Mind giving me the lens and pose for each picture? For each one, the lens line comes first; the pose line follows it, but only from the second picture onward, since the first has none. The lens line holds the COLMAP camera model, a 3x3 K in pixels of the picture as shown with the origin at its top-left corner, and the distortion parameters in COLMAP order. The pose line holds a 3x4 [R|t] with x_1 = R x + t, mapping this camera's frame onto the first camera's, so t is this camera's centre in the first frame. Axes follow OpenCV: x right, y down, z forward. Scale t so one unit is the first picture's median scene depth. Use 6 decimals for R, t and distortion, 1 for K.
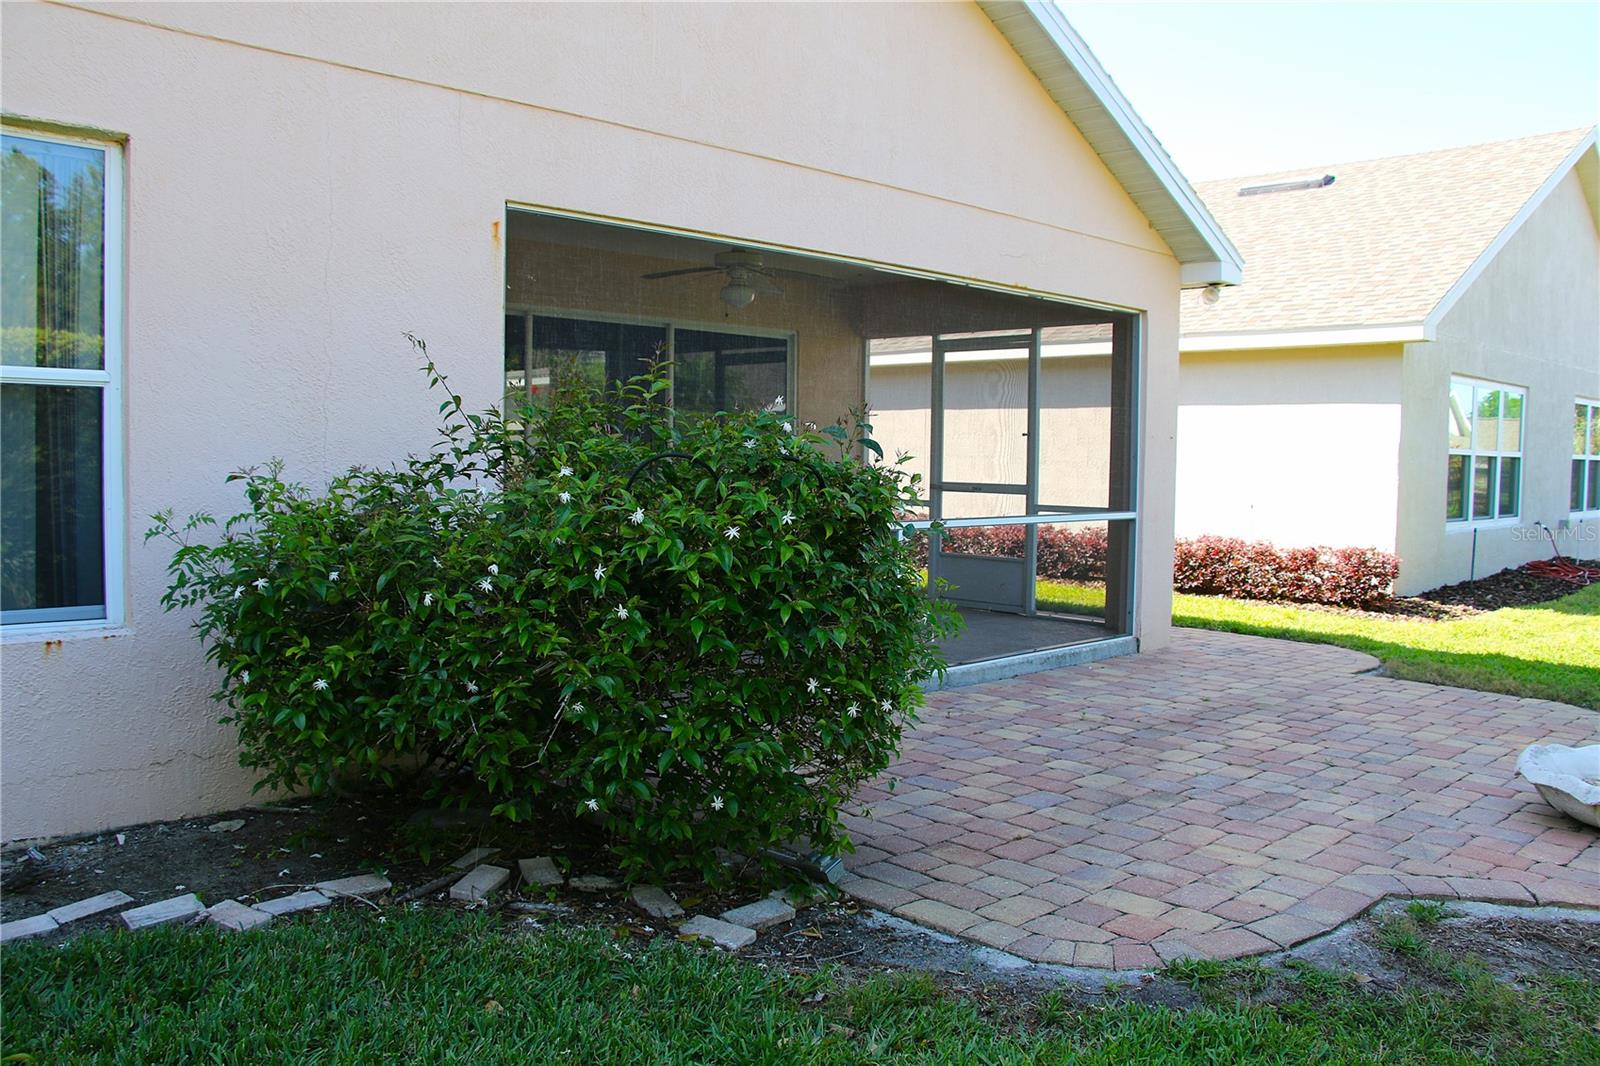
lens RADIAL K [[1284.5, 0, 796.8], [0, 1284.5, 538.2], [0, 0, 1]] dist [-0.163979, 0.094461]
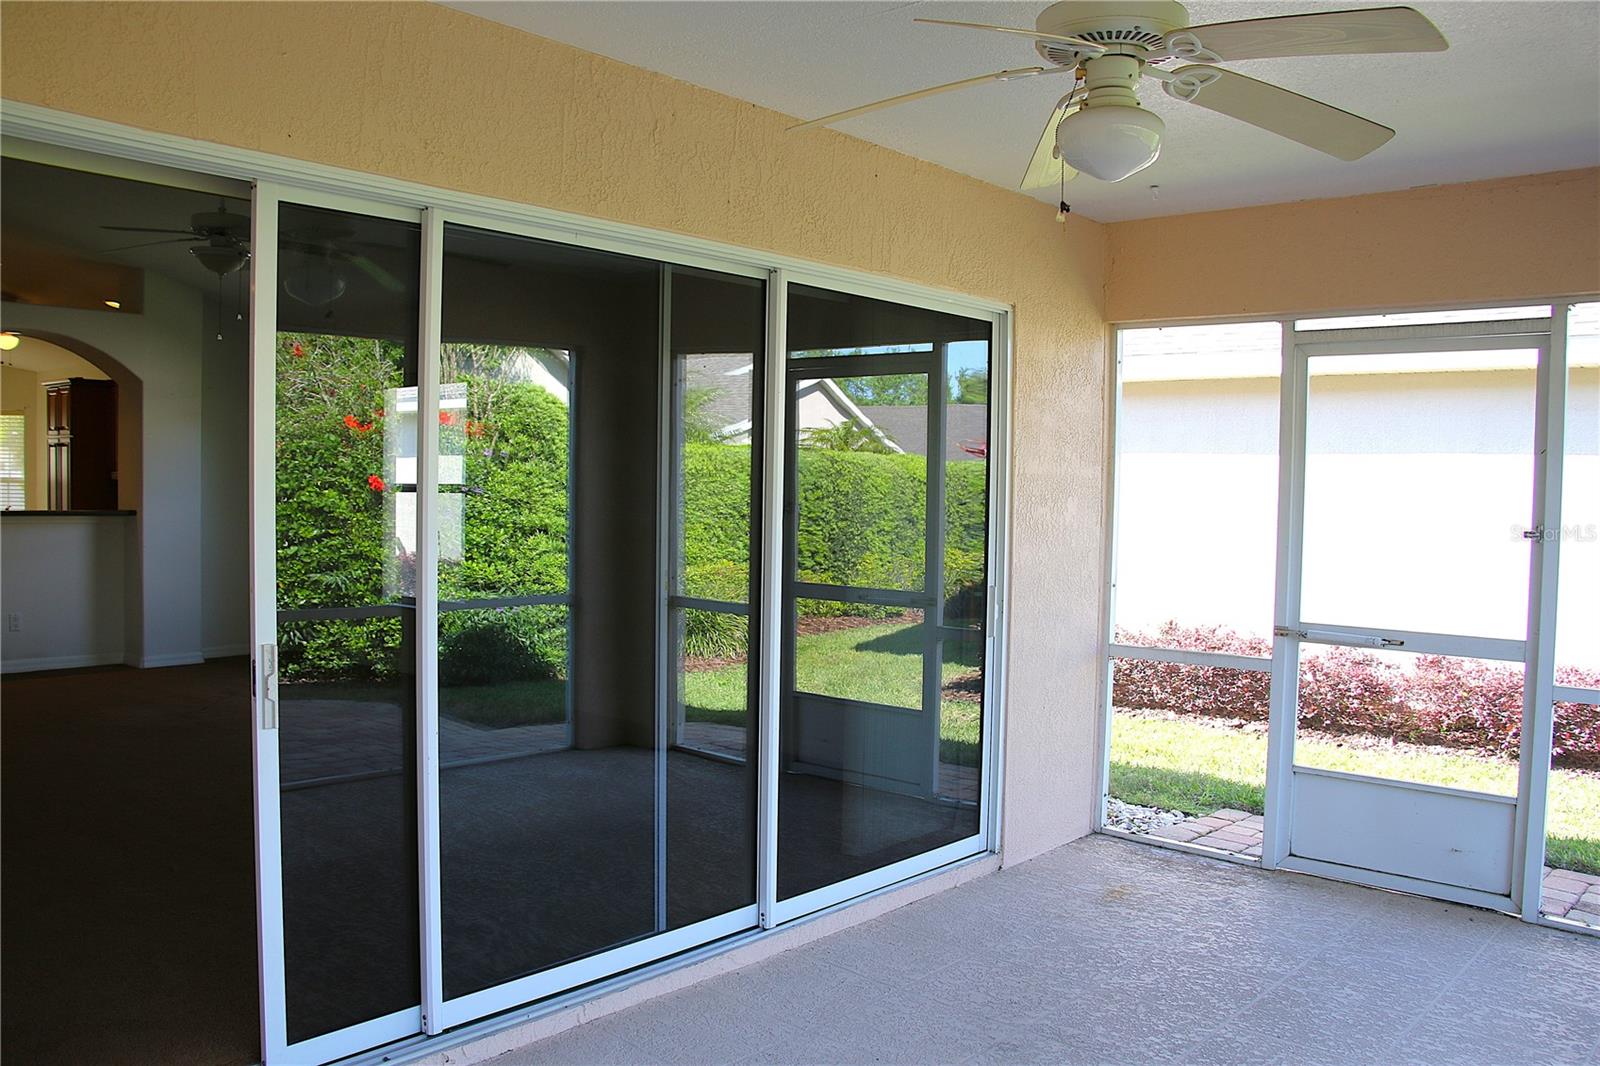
lens RADIAL K [[1284.5, 0, 804.1], [0, 1284.5, 530.3], [0, 0, 1]] dist [-0.163979, 0.094461]
pose [[0.996841, 0.003750, 0.079340, -0.114268], [-0.001533, 0.999607, -0.027991, -0.064851], [-0.079414, 0.027781, 0.996455, 0.538904]]
